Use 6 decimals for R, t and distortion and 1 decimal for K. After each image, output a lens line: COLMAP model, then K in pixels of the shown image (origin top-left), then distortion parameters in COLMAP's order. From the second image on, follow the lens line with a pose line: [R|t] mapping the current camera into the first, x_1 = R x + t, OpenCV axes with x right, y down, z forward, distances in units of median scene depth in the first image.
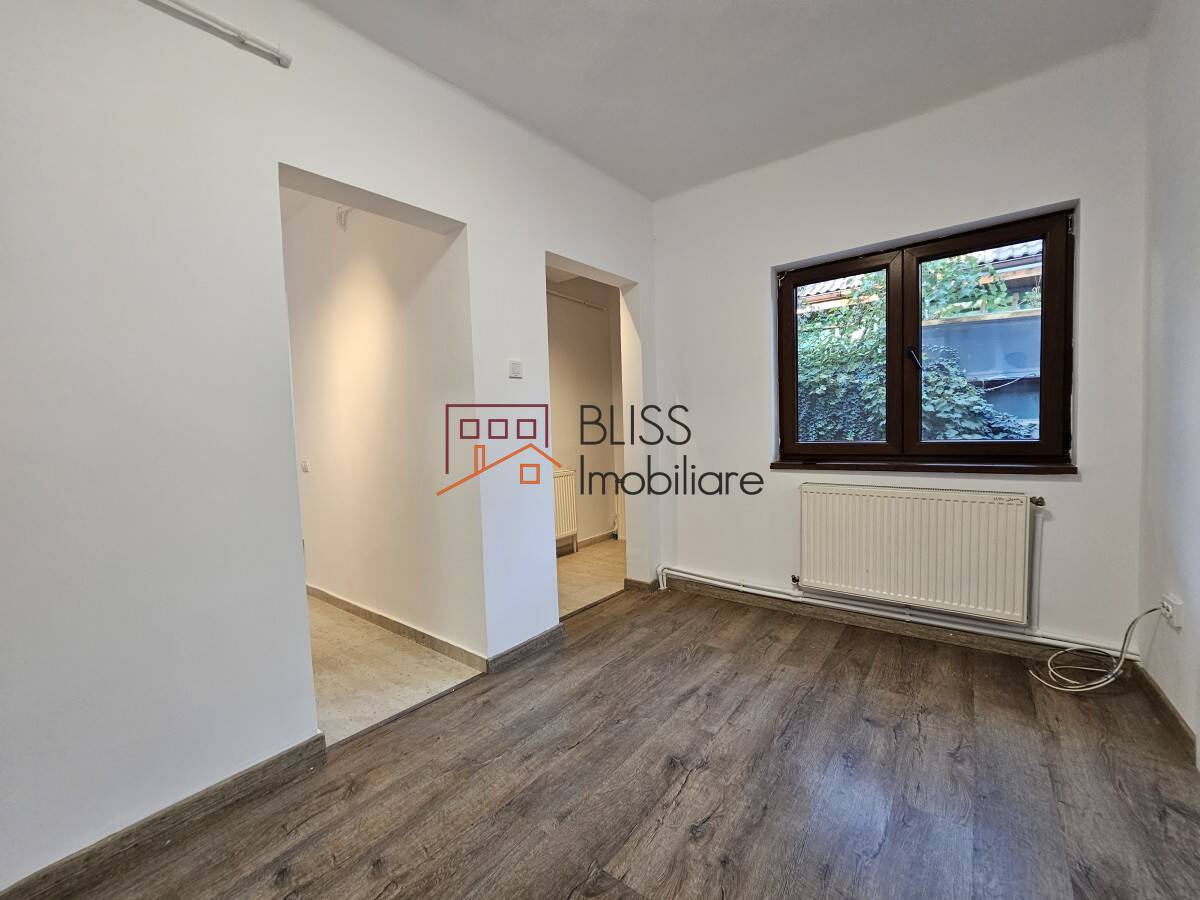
lens RADIAL K [[490.4, 0, 604.0], [0, 490.4, 453.5], [0, 0, 1]] dist [-0.002844, 0.001391]
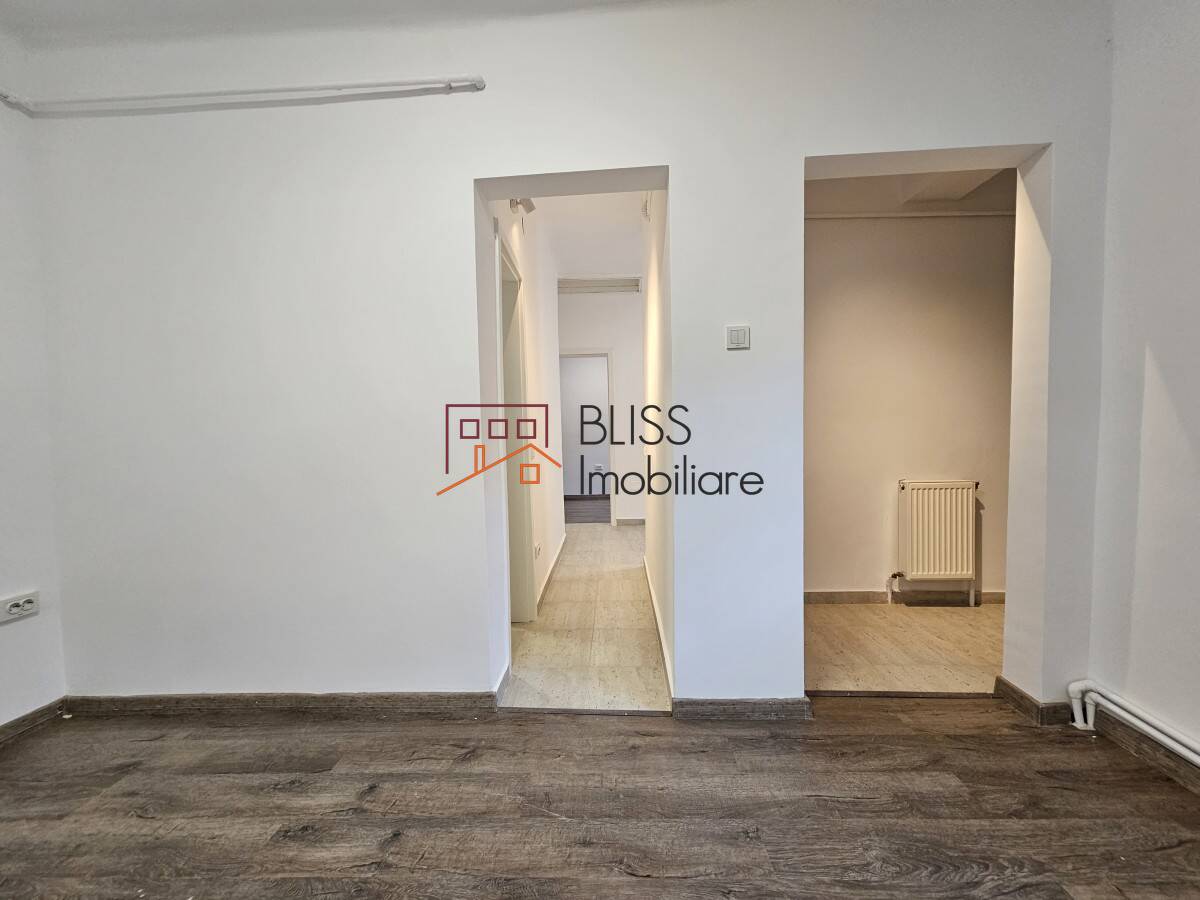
lens RADIAL K [[490.4, 0, 600.2], [0, 490.4, 453.7], [0, 0, 1]] dist [-0.002844, 0.001391]
pose [[0.587007, 0.063193, -0.807112, 0.322889], [-0.043958, 0.997966, 0.046166, -0.021452], [0.808388, 0.008379, 0.588591, 0.408669]]
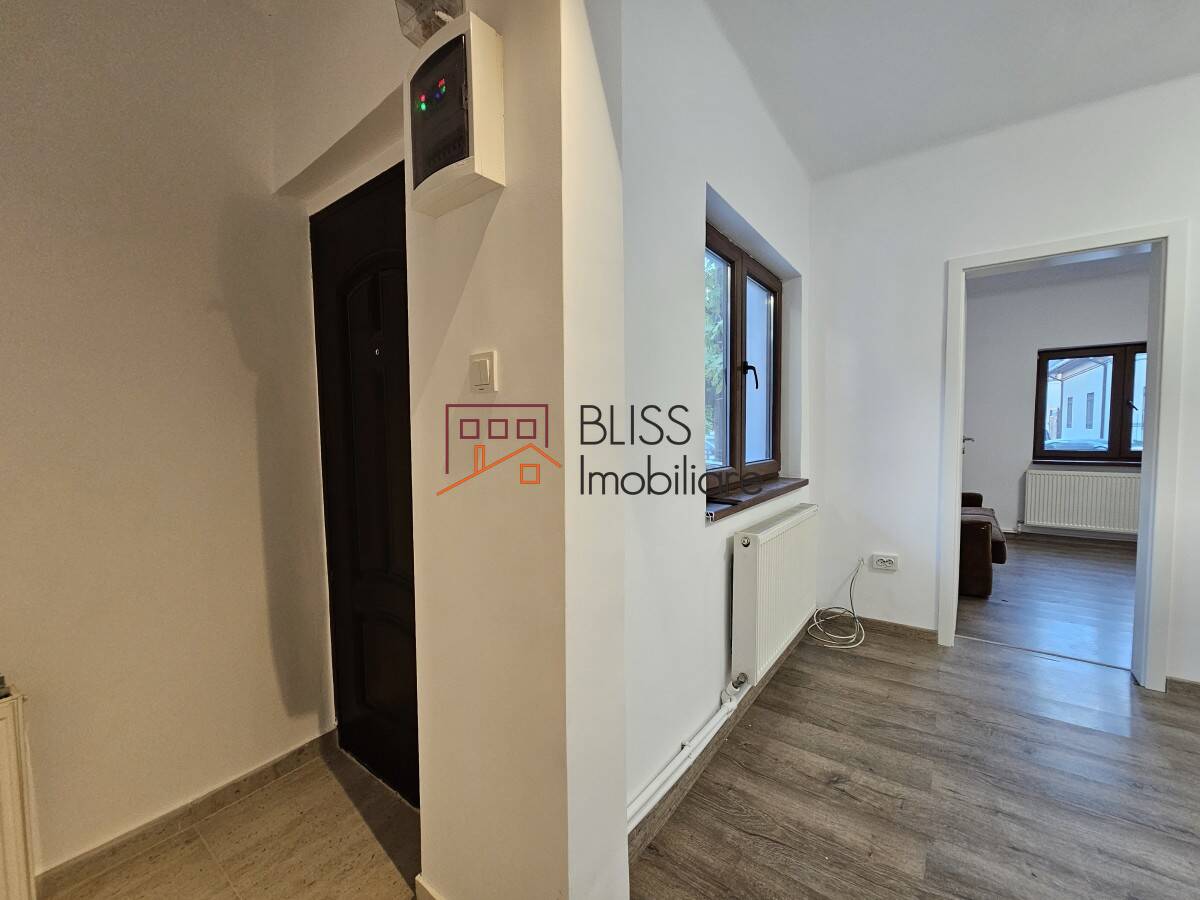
lens RADIAL K [[490.4, 0, 604.6], [0, 490.4, 453.2], [0, 0, 1]] dist [-0.002844, 0.001391]
pose [[-0.017709, -0.014454, 0.999739, -0.318436], [0.065797, 0.997711, 0.015591, -0.089025], [-0.997676, 0.066056, -0.016718, 1.433173]]
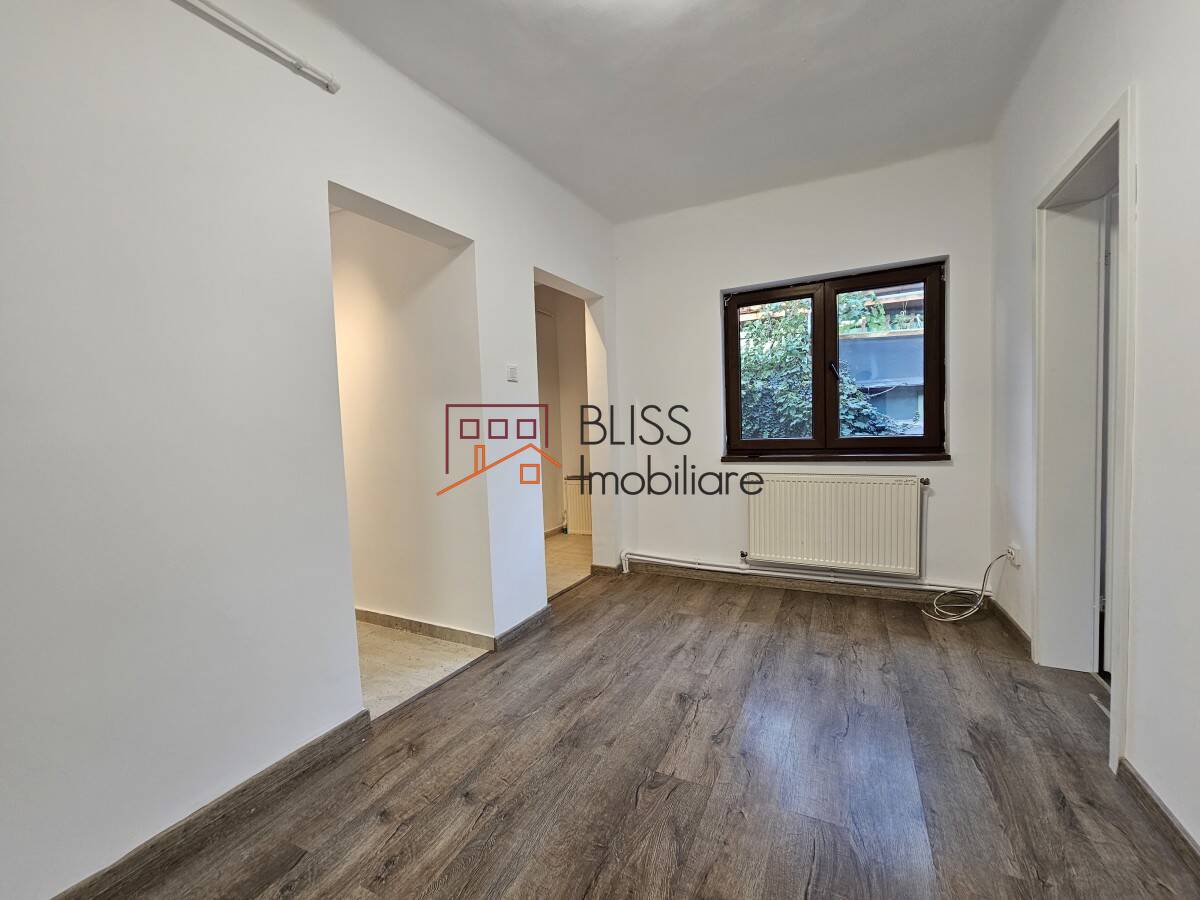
lens RADIAL K [[490.4, 0, 604.6], [0, 490.4, 453.4], [0, 0, 1]] dist [-0.002844, 0.001391]
pose [[0.981960, -0.012337, 0.188684, -0.195764], [0.013062, 0.999911, -0.002602, 0.013290], [-0.188635, 0.005020, 0.982034, -0.123743]]
